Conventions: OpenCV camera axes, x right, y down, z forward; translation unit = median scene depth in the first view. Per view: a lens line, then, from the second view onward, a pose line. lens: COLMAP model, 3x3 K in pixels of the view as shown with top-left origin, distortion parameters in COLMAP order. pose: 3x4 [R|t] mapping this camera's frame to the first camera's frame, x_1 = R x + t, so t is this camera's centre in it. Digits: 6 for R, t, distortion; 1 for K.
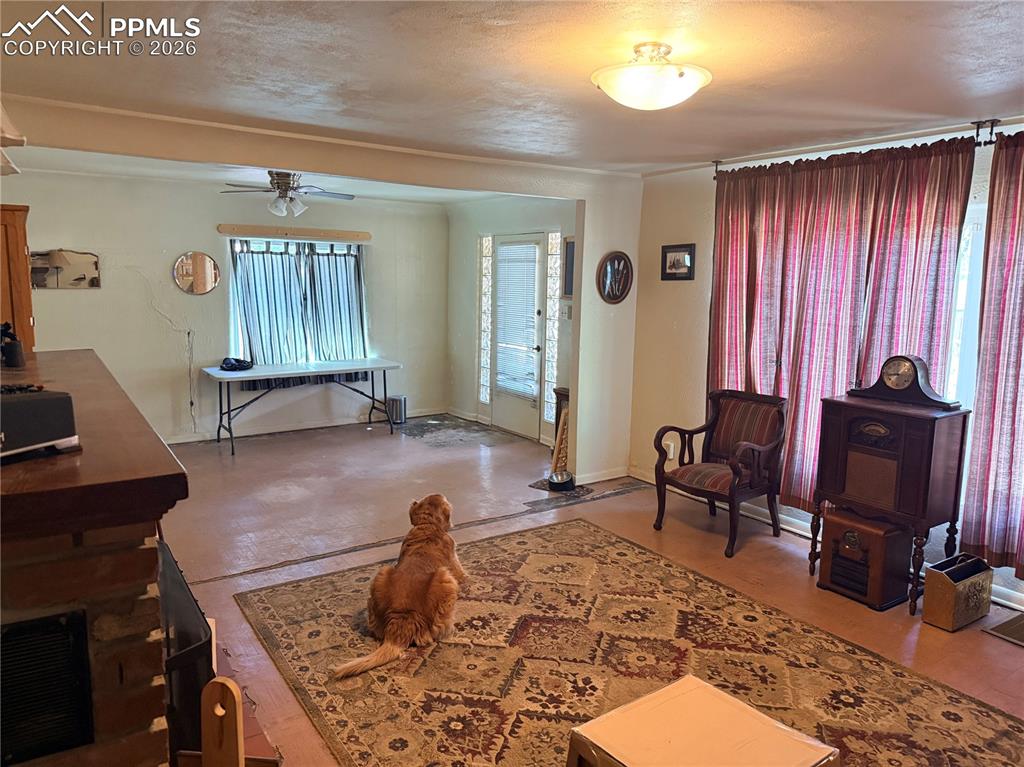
lens RADIAL K [[723.1, 0, 512.0], [0, 723.1, 383.5], [0, 0, 1]] dist [0.047911, -0.059487]
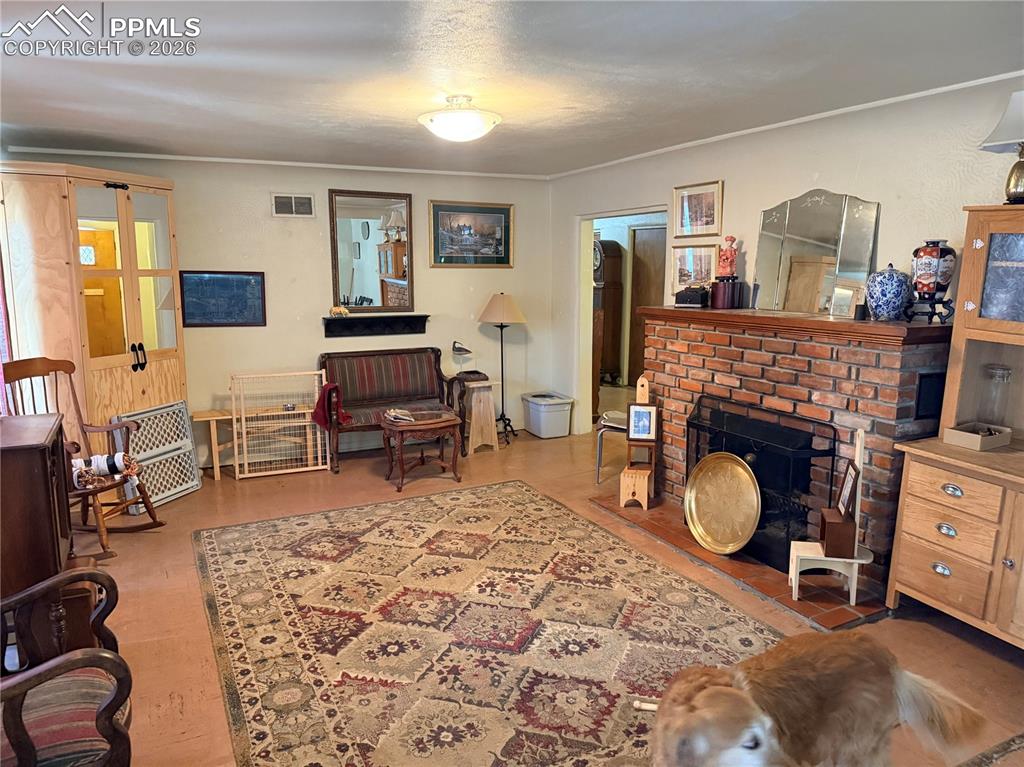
lens RADIAL K [[723.1, 0, 512.0], [0, 723.1, 383.5], [0, 0, 1]] dist [0.047911, -0.059487]
pose [[-0.993879, -0.033945, 0.105132, -0.058360], [0.000014, 0.951586, 0.307382, -0.275003], [-0.110476, 0.305502, -0.945761, 1.875570]]
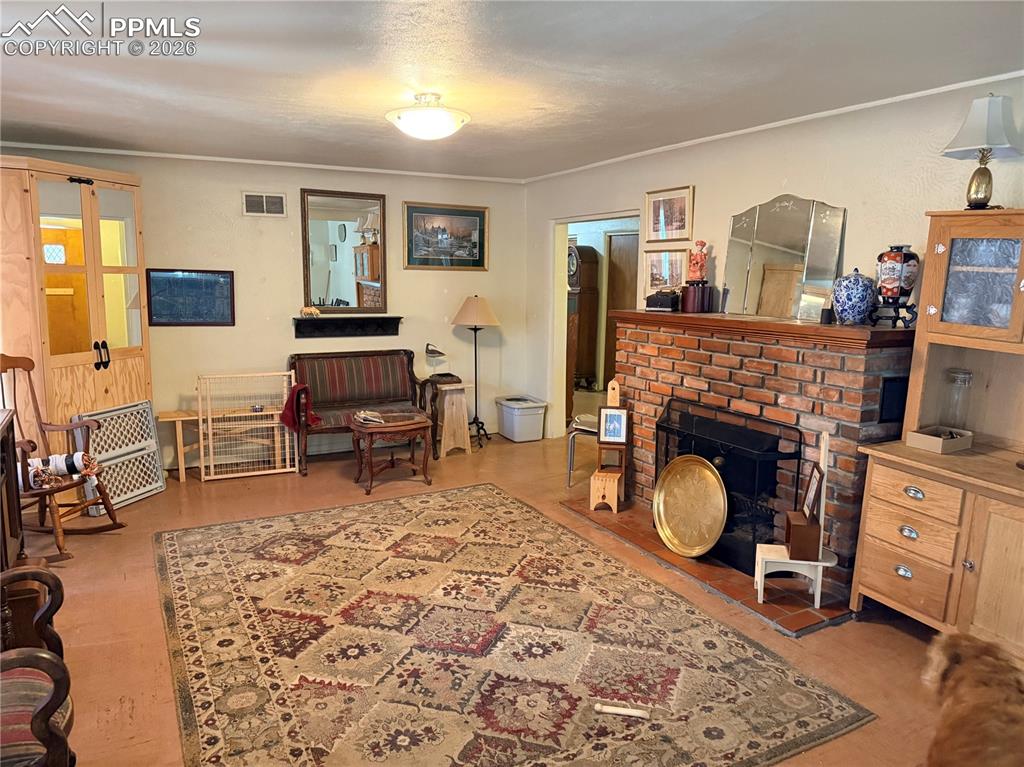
lens RADIAL K [[723.1, 0, 512.0], [0, 723.1, 383.5], [0, 0, 1]] dist [0.047911, -0.059487]
pose [[-0.995983, -0.041474, 0.079356, -0.078532], [-0.015968, 0.954324, 0.298346, -0.263985], [-0.088104, 0.295880, -0.951153, 1.868638]]
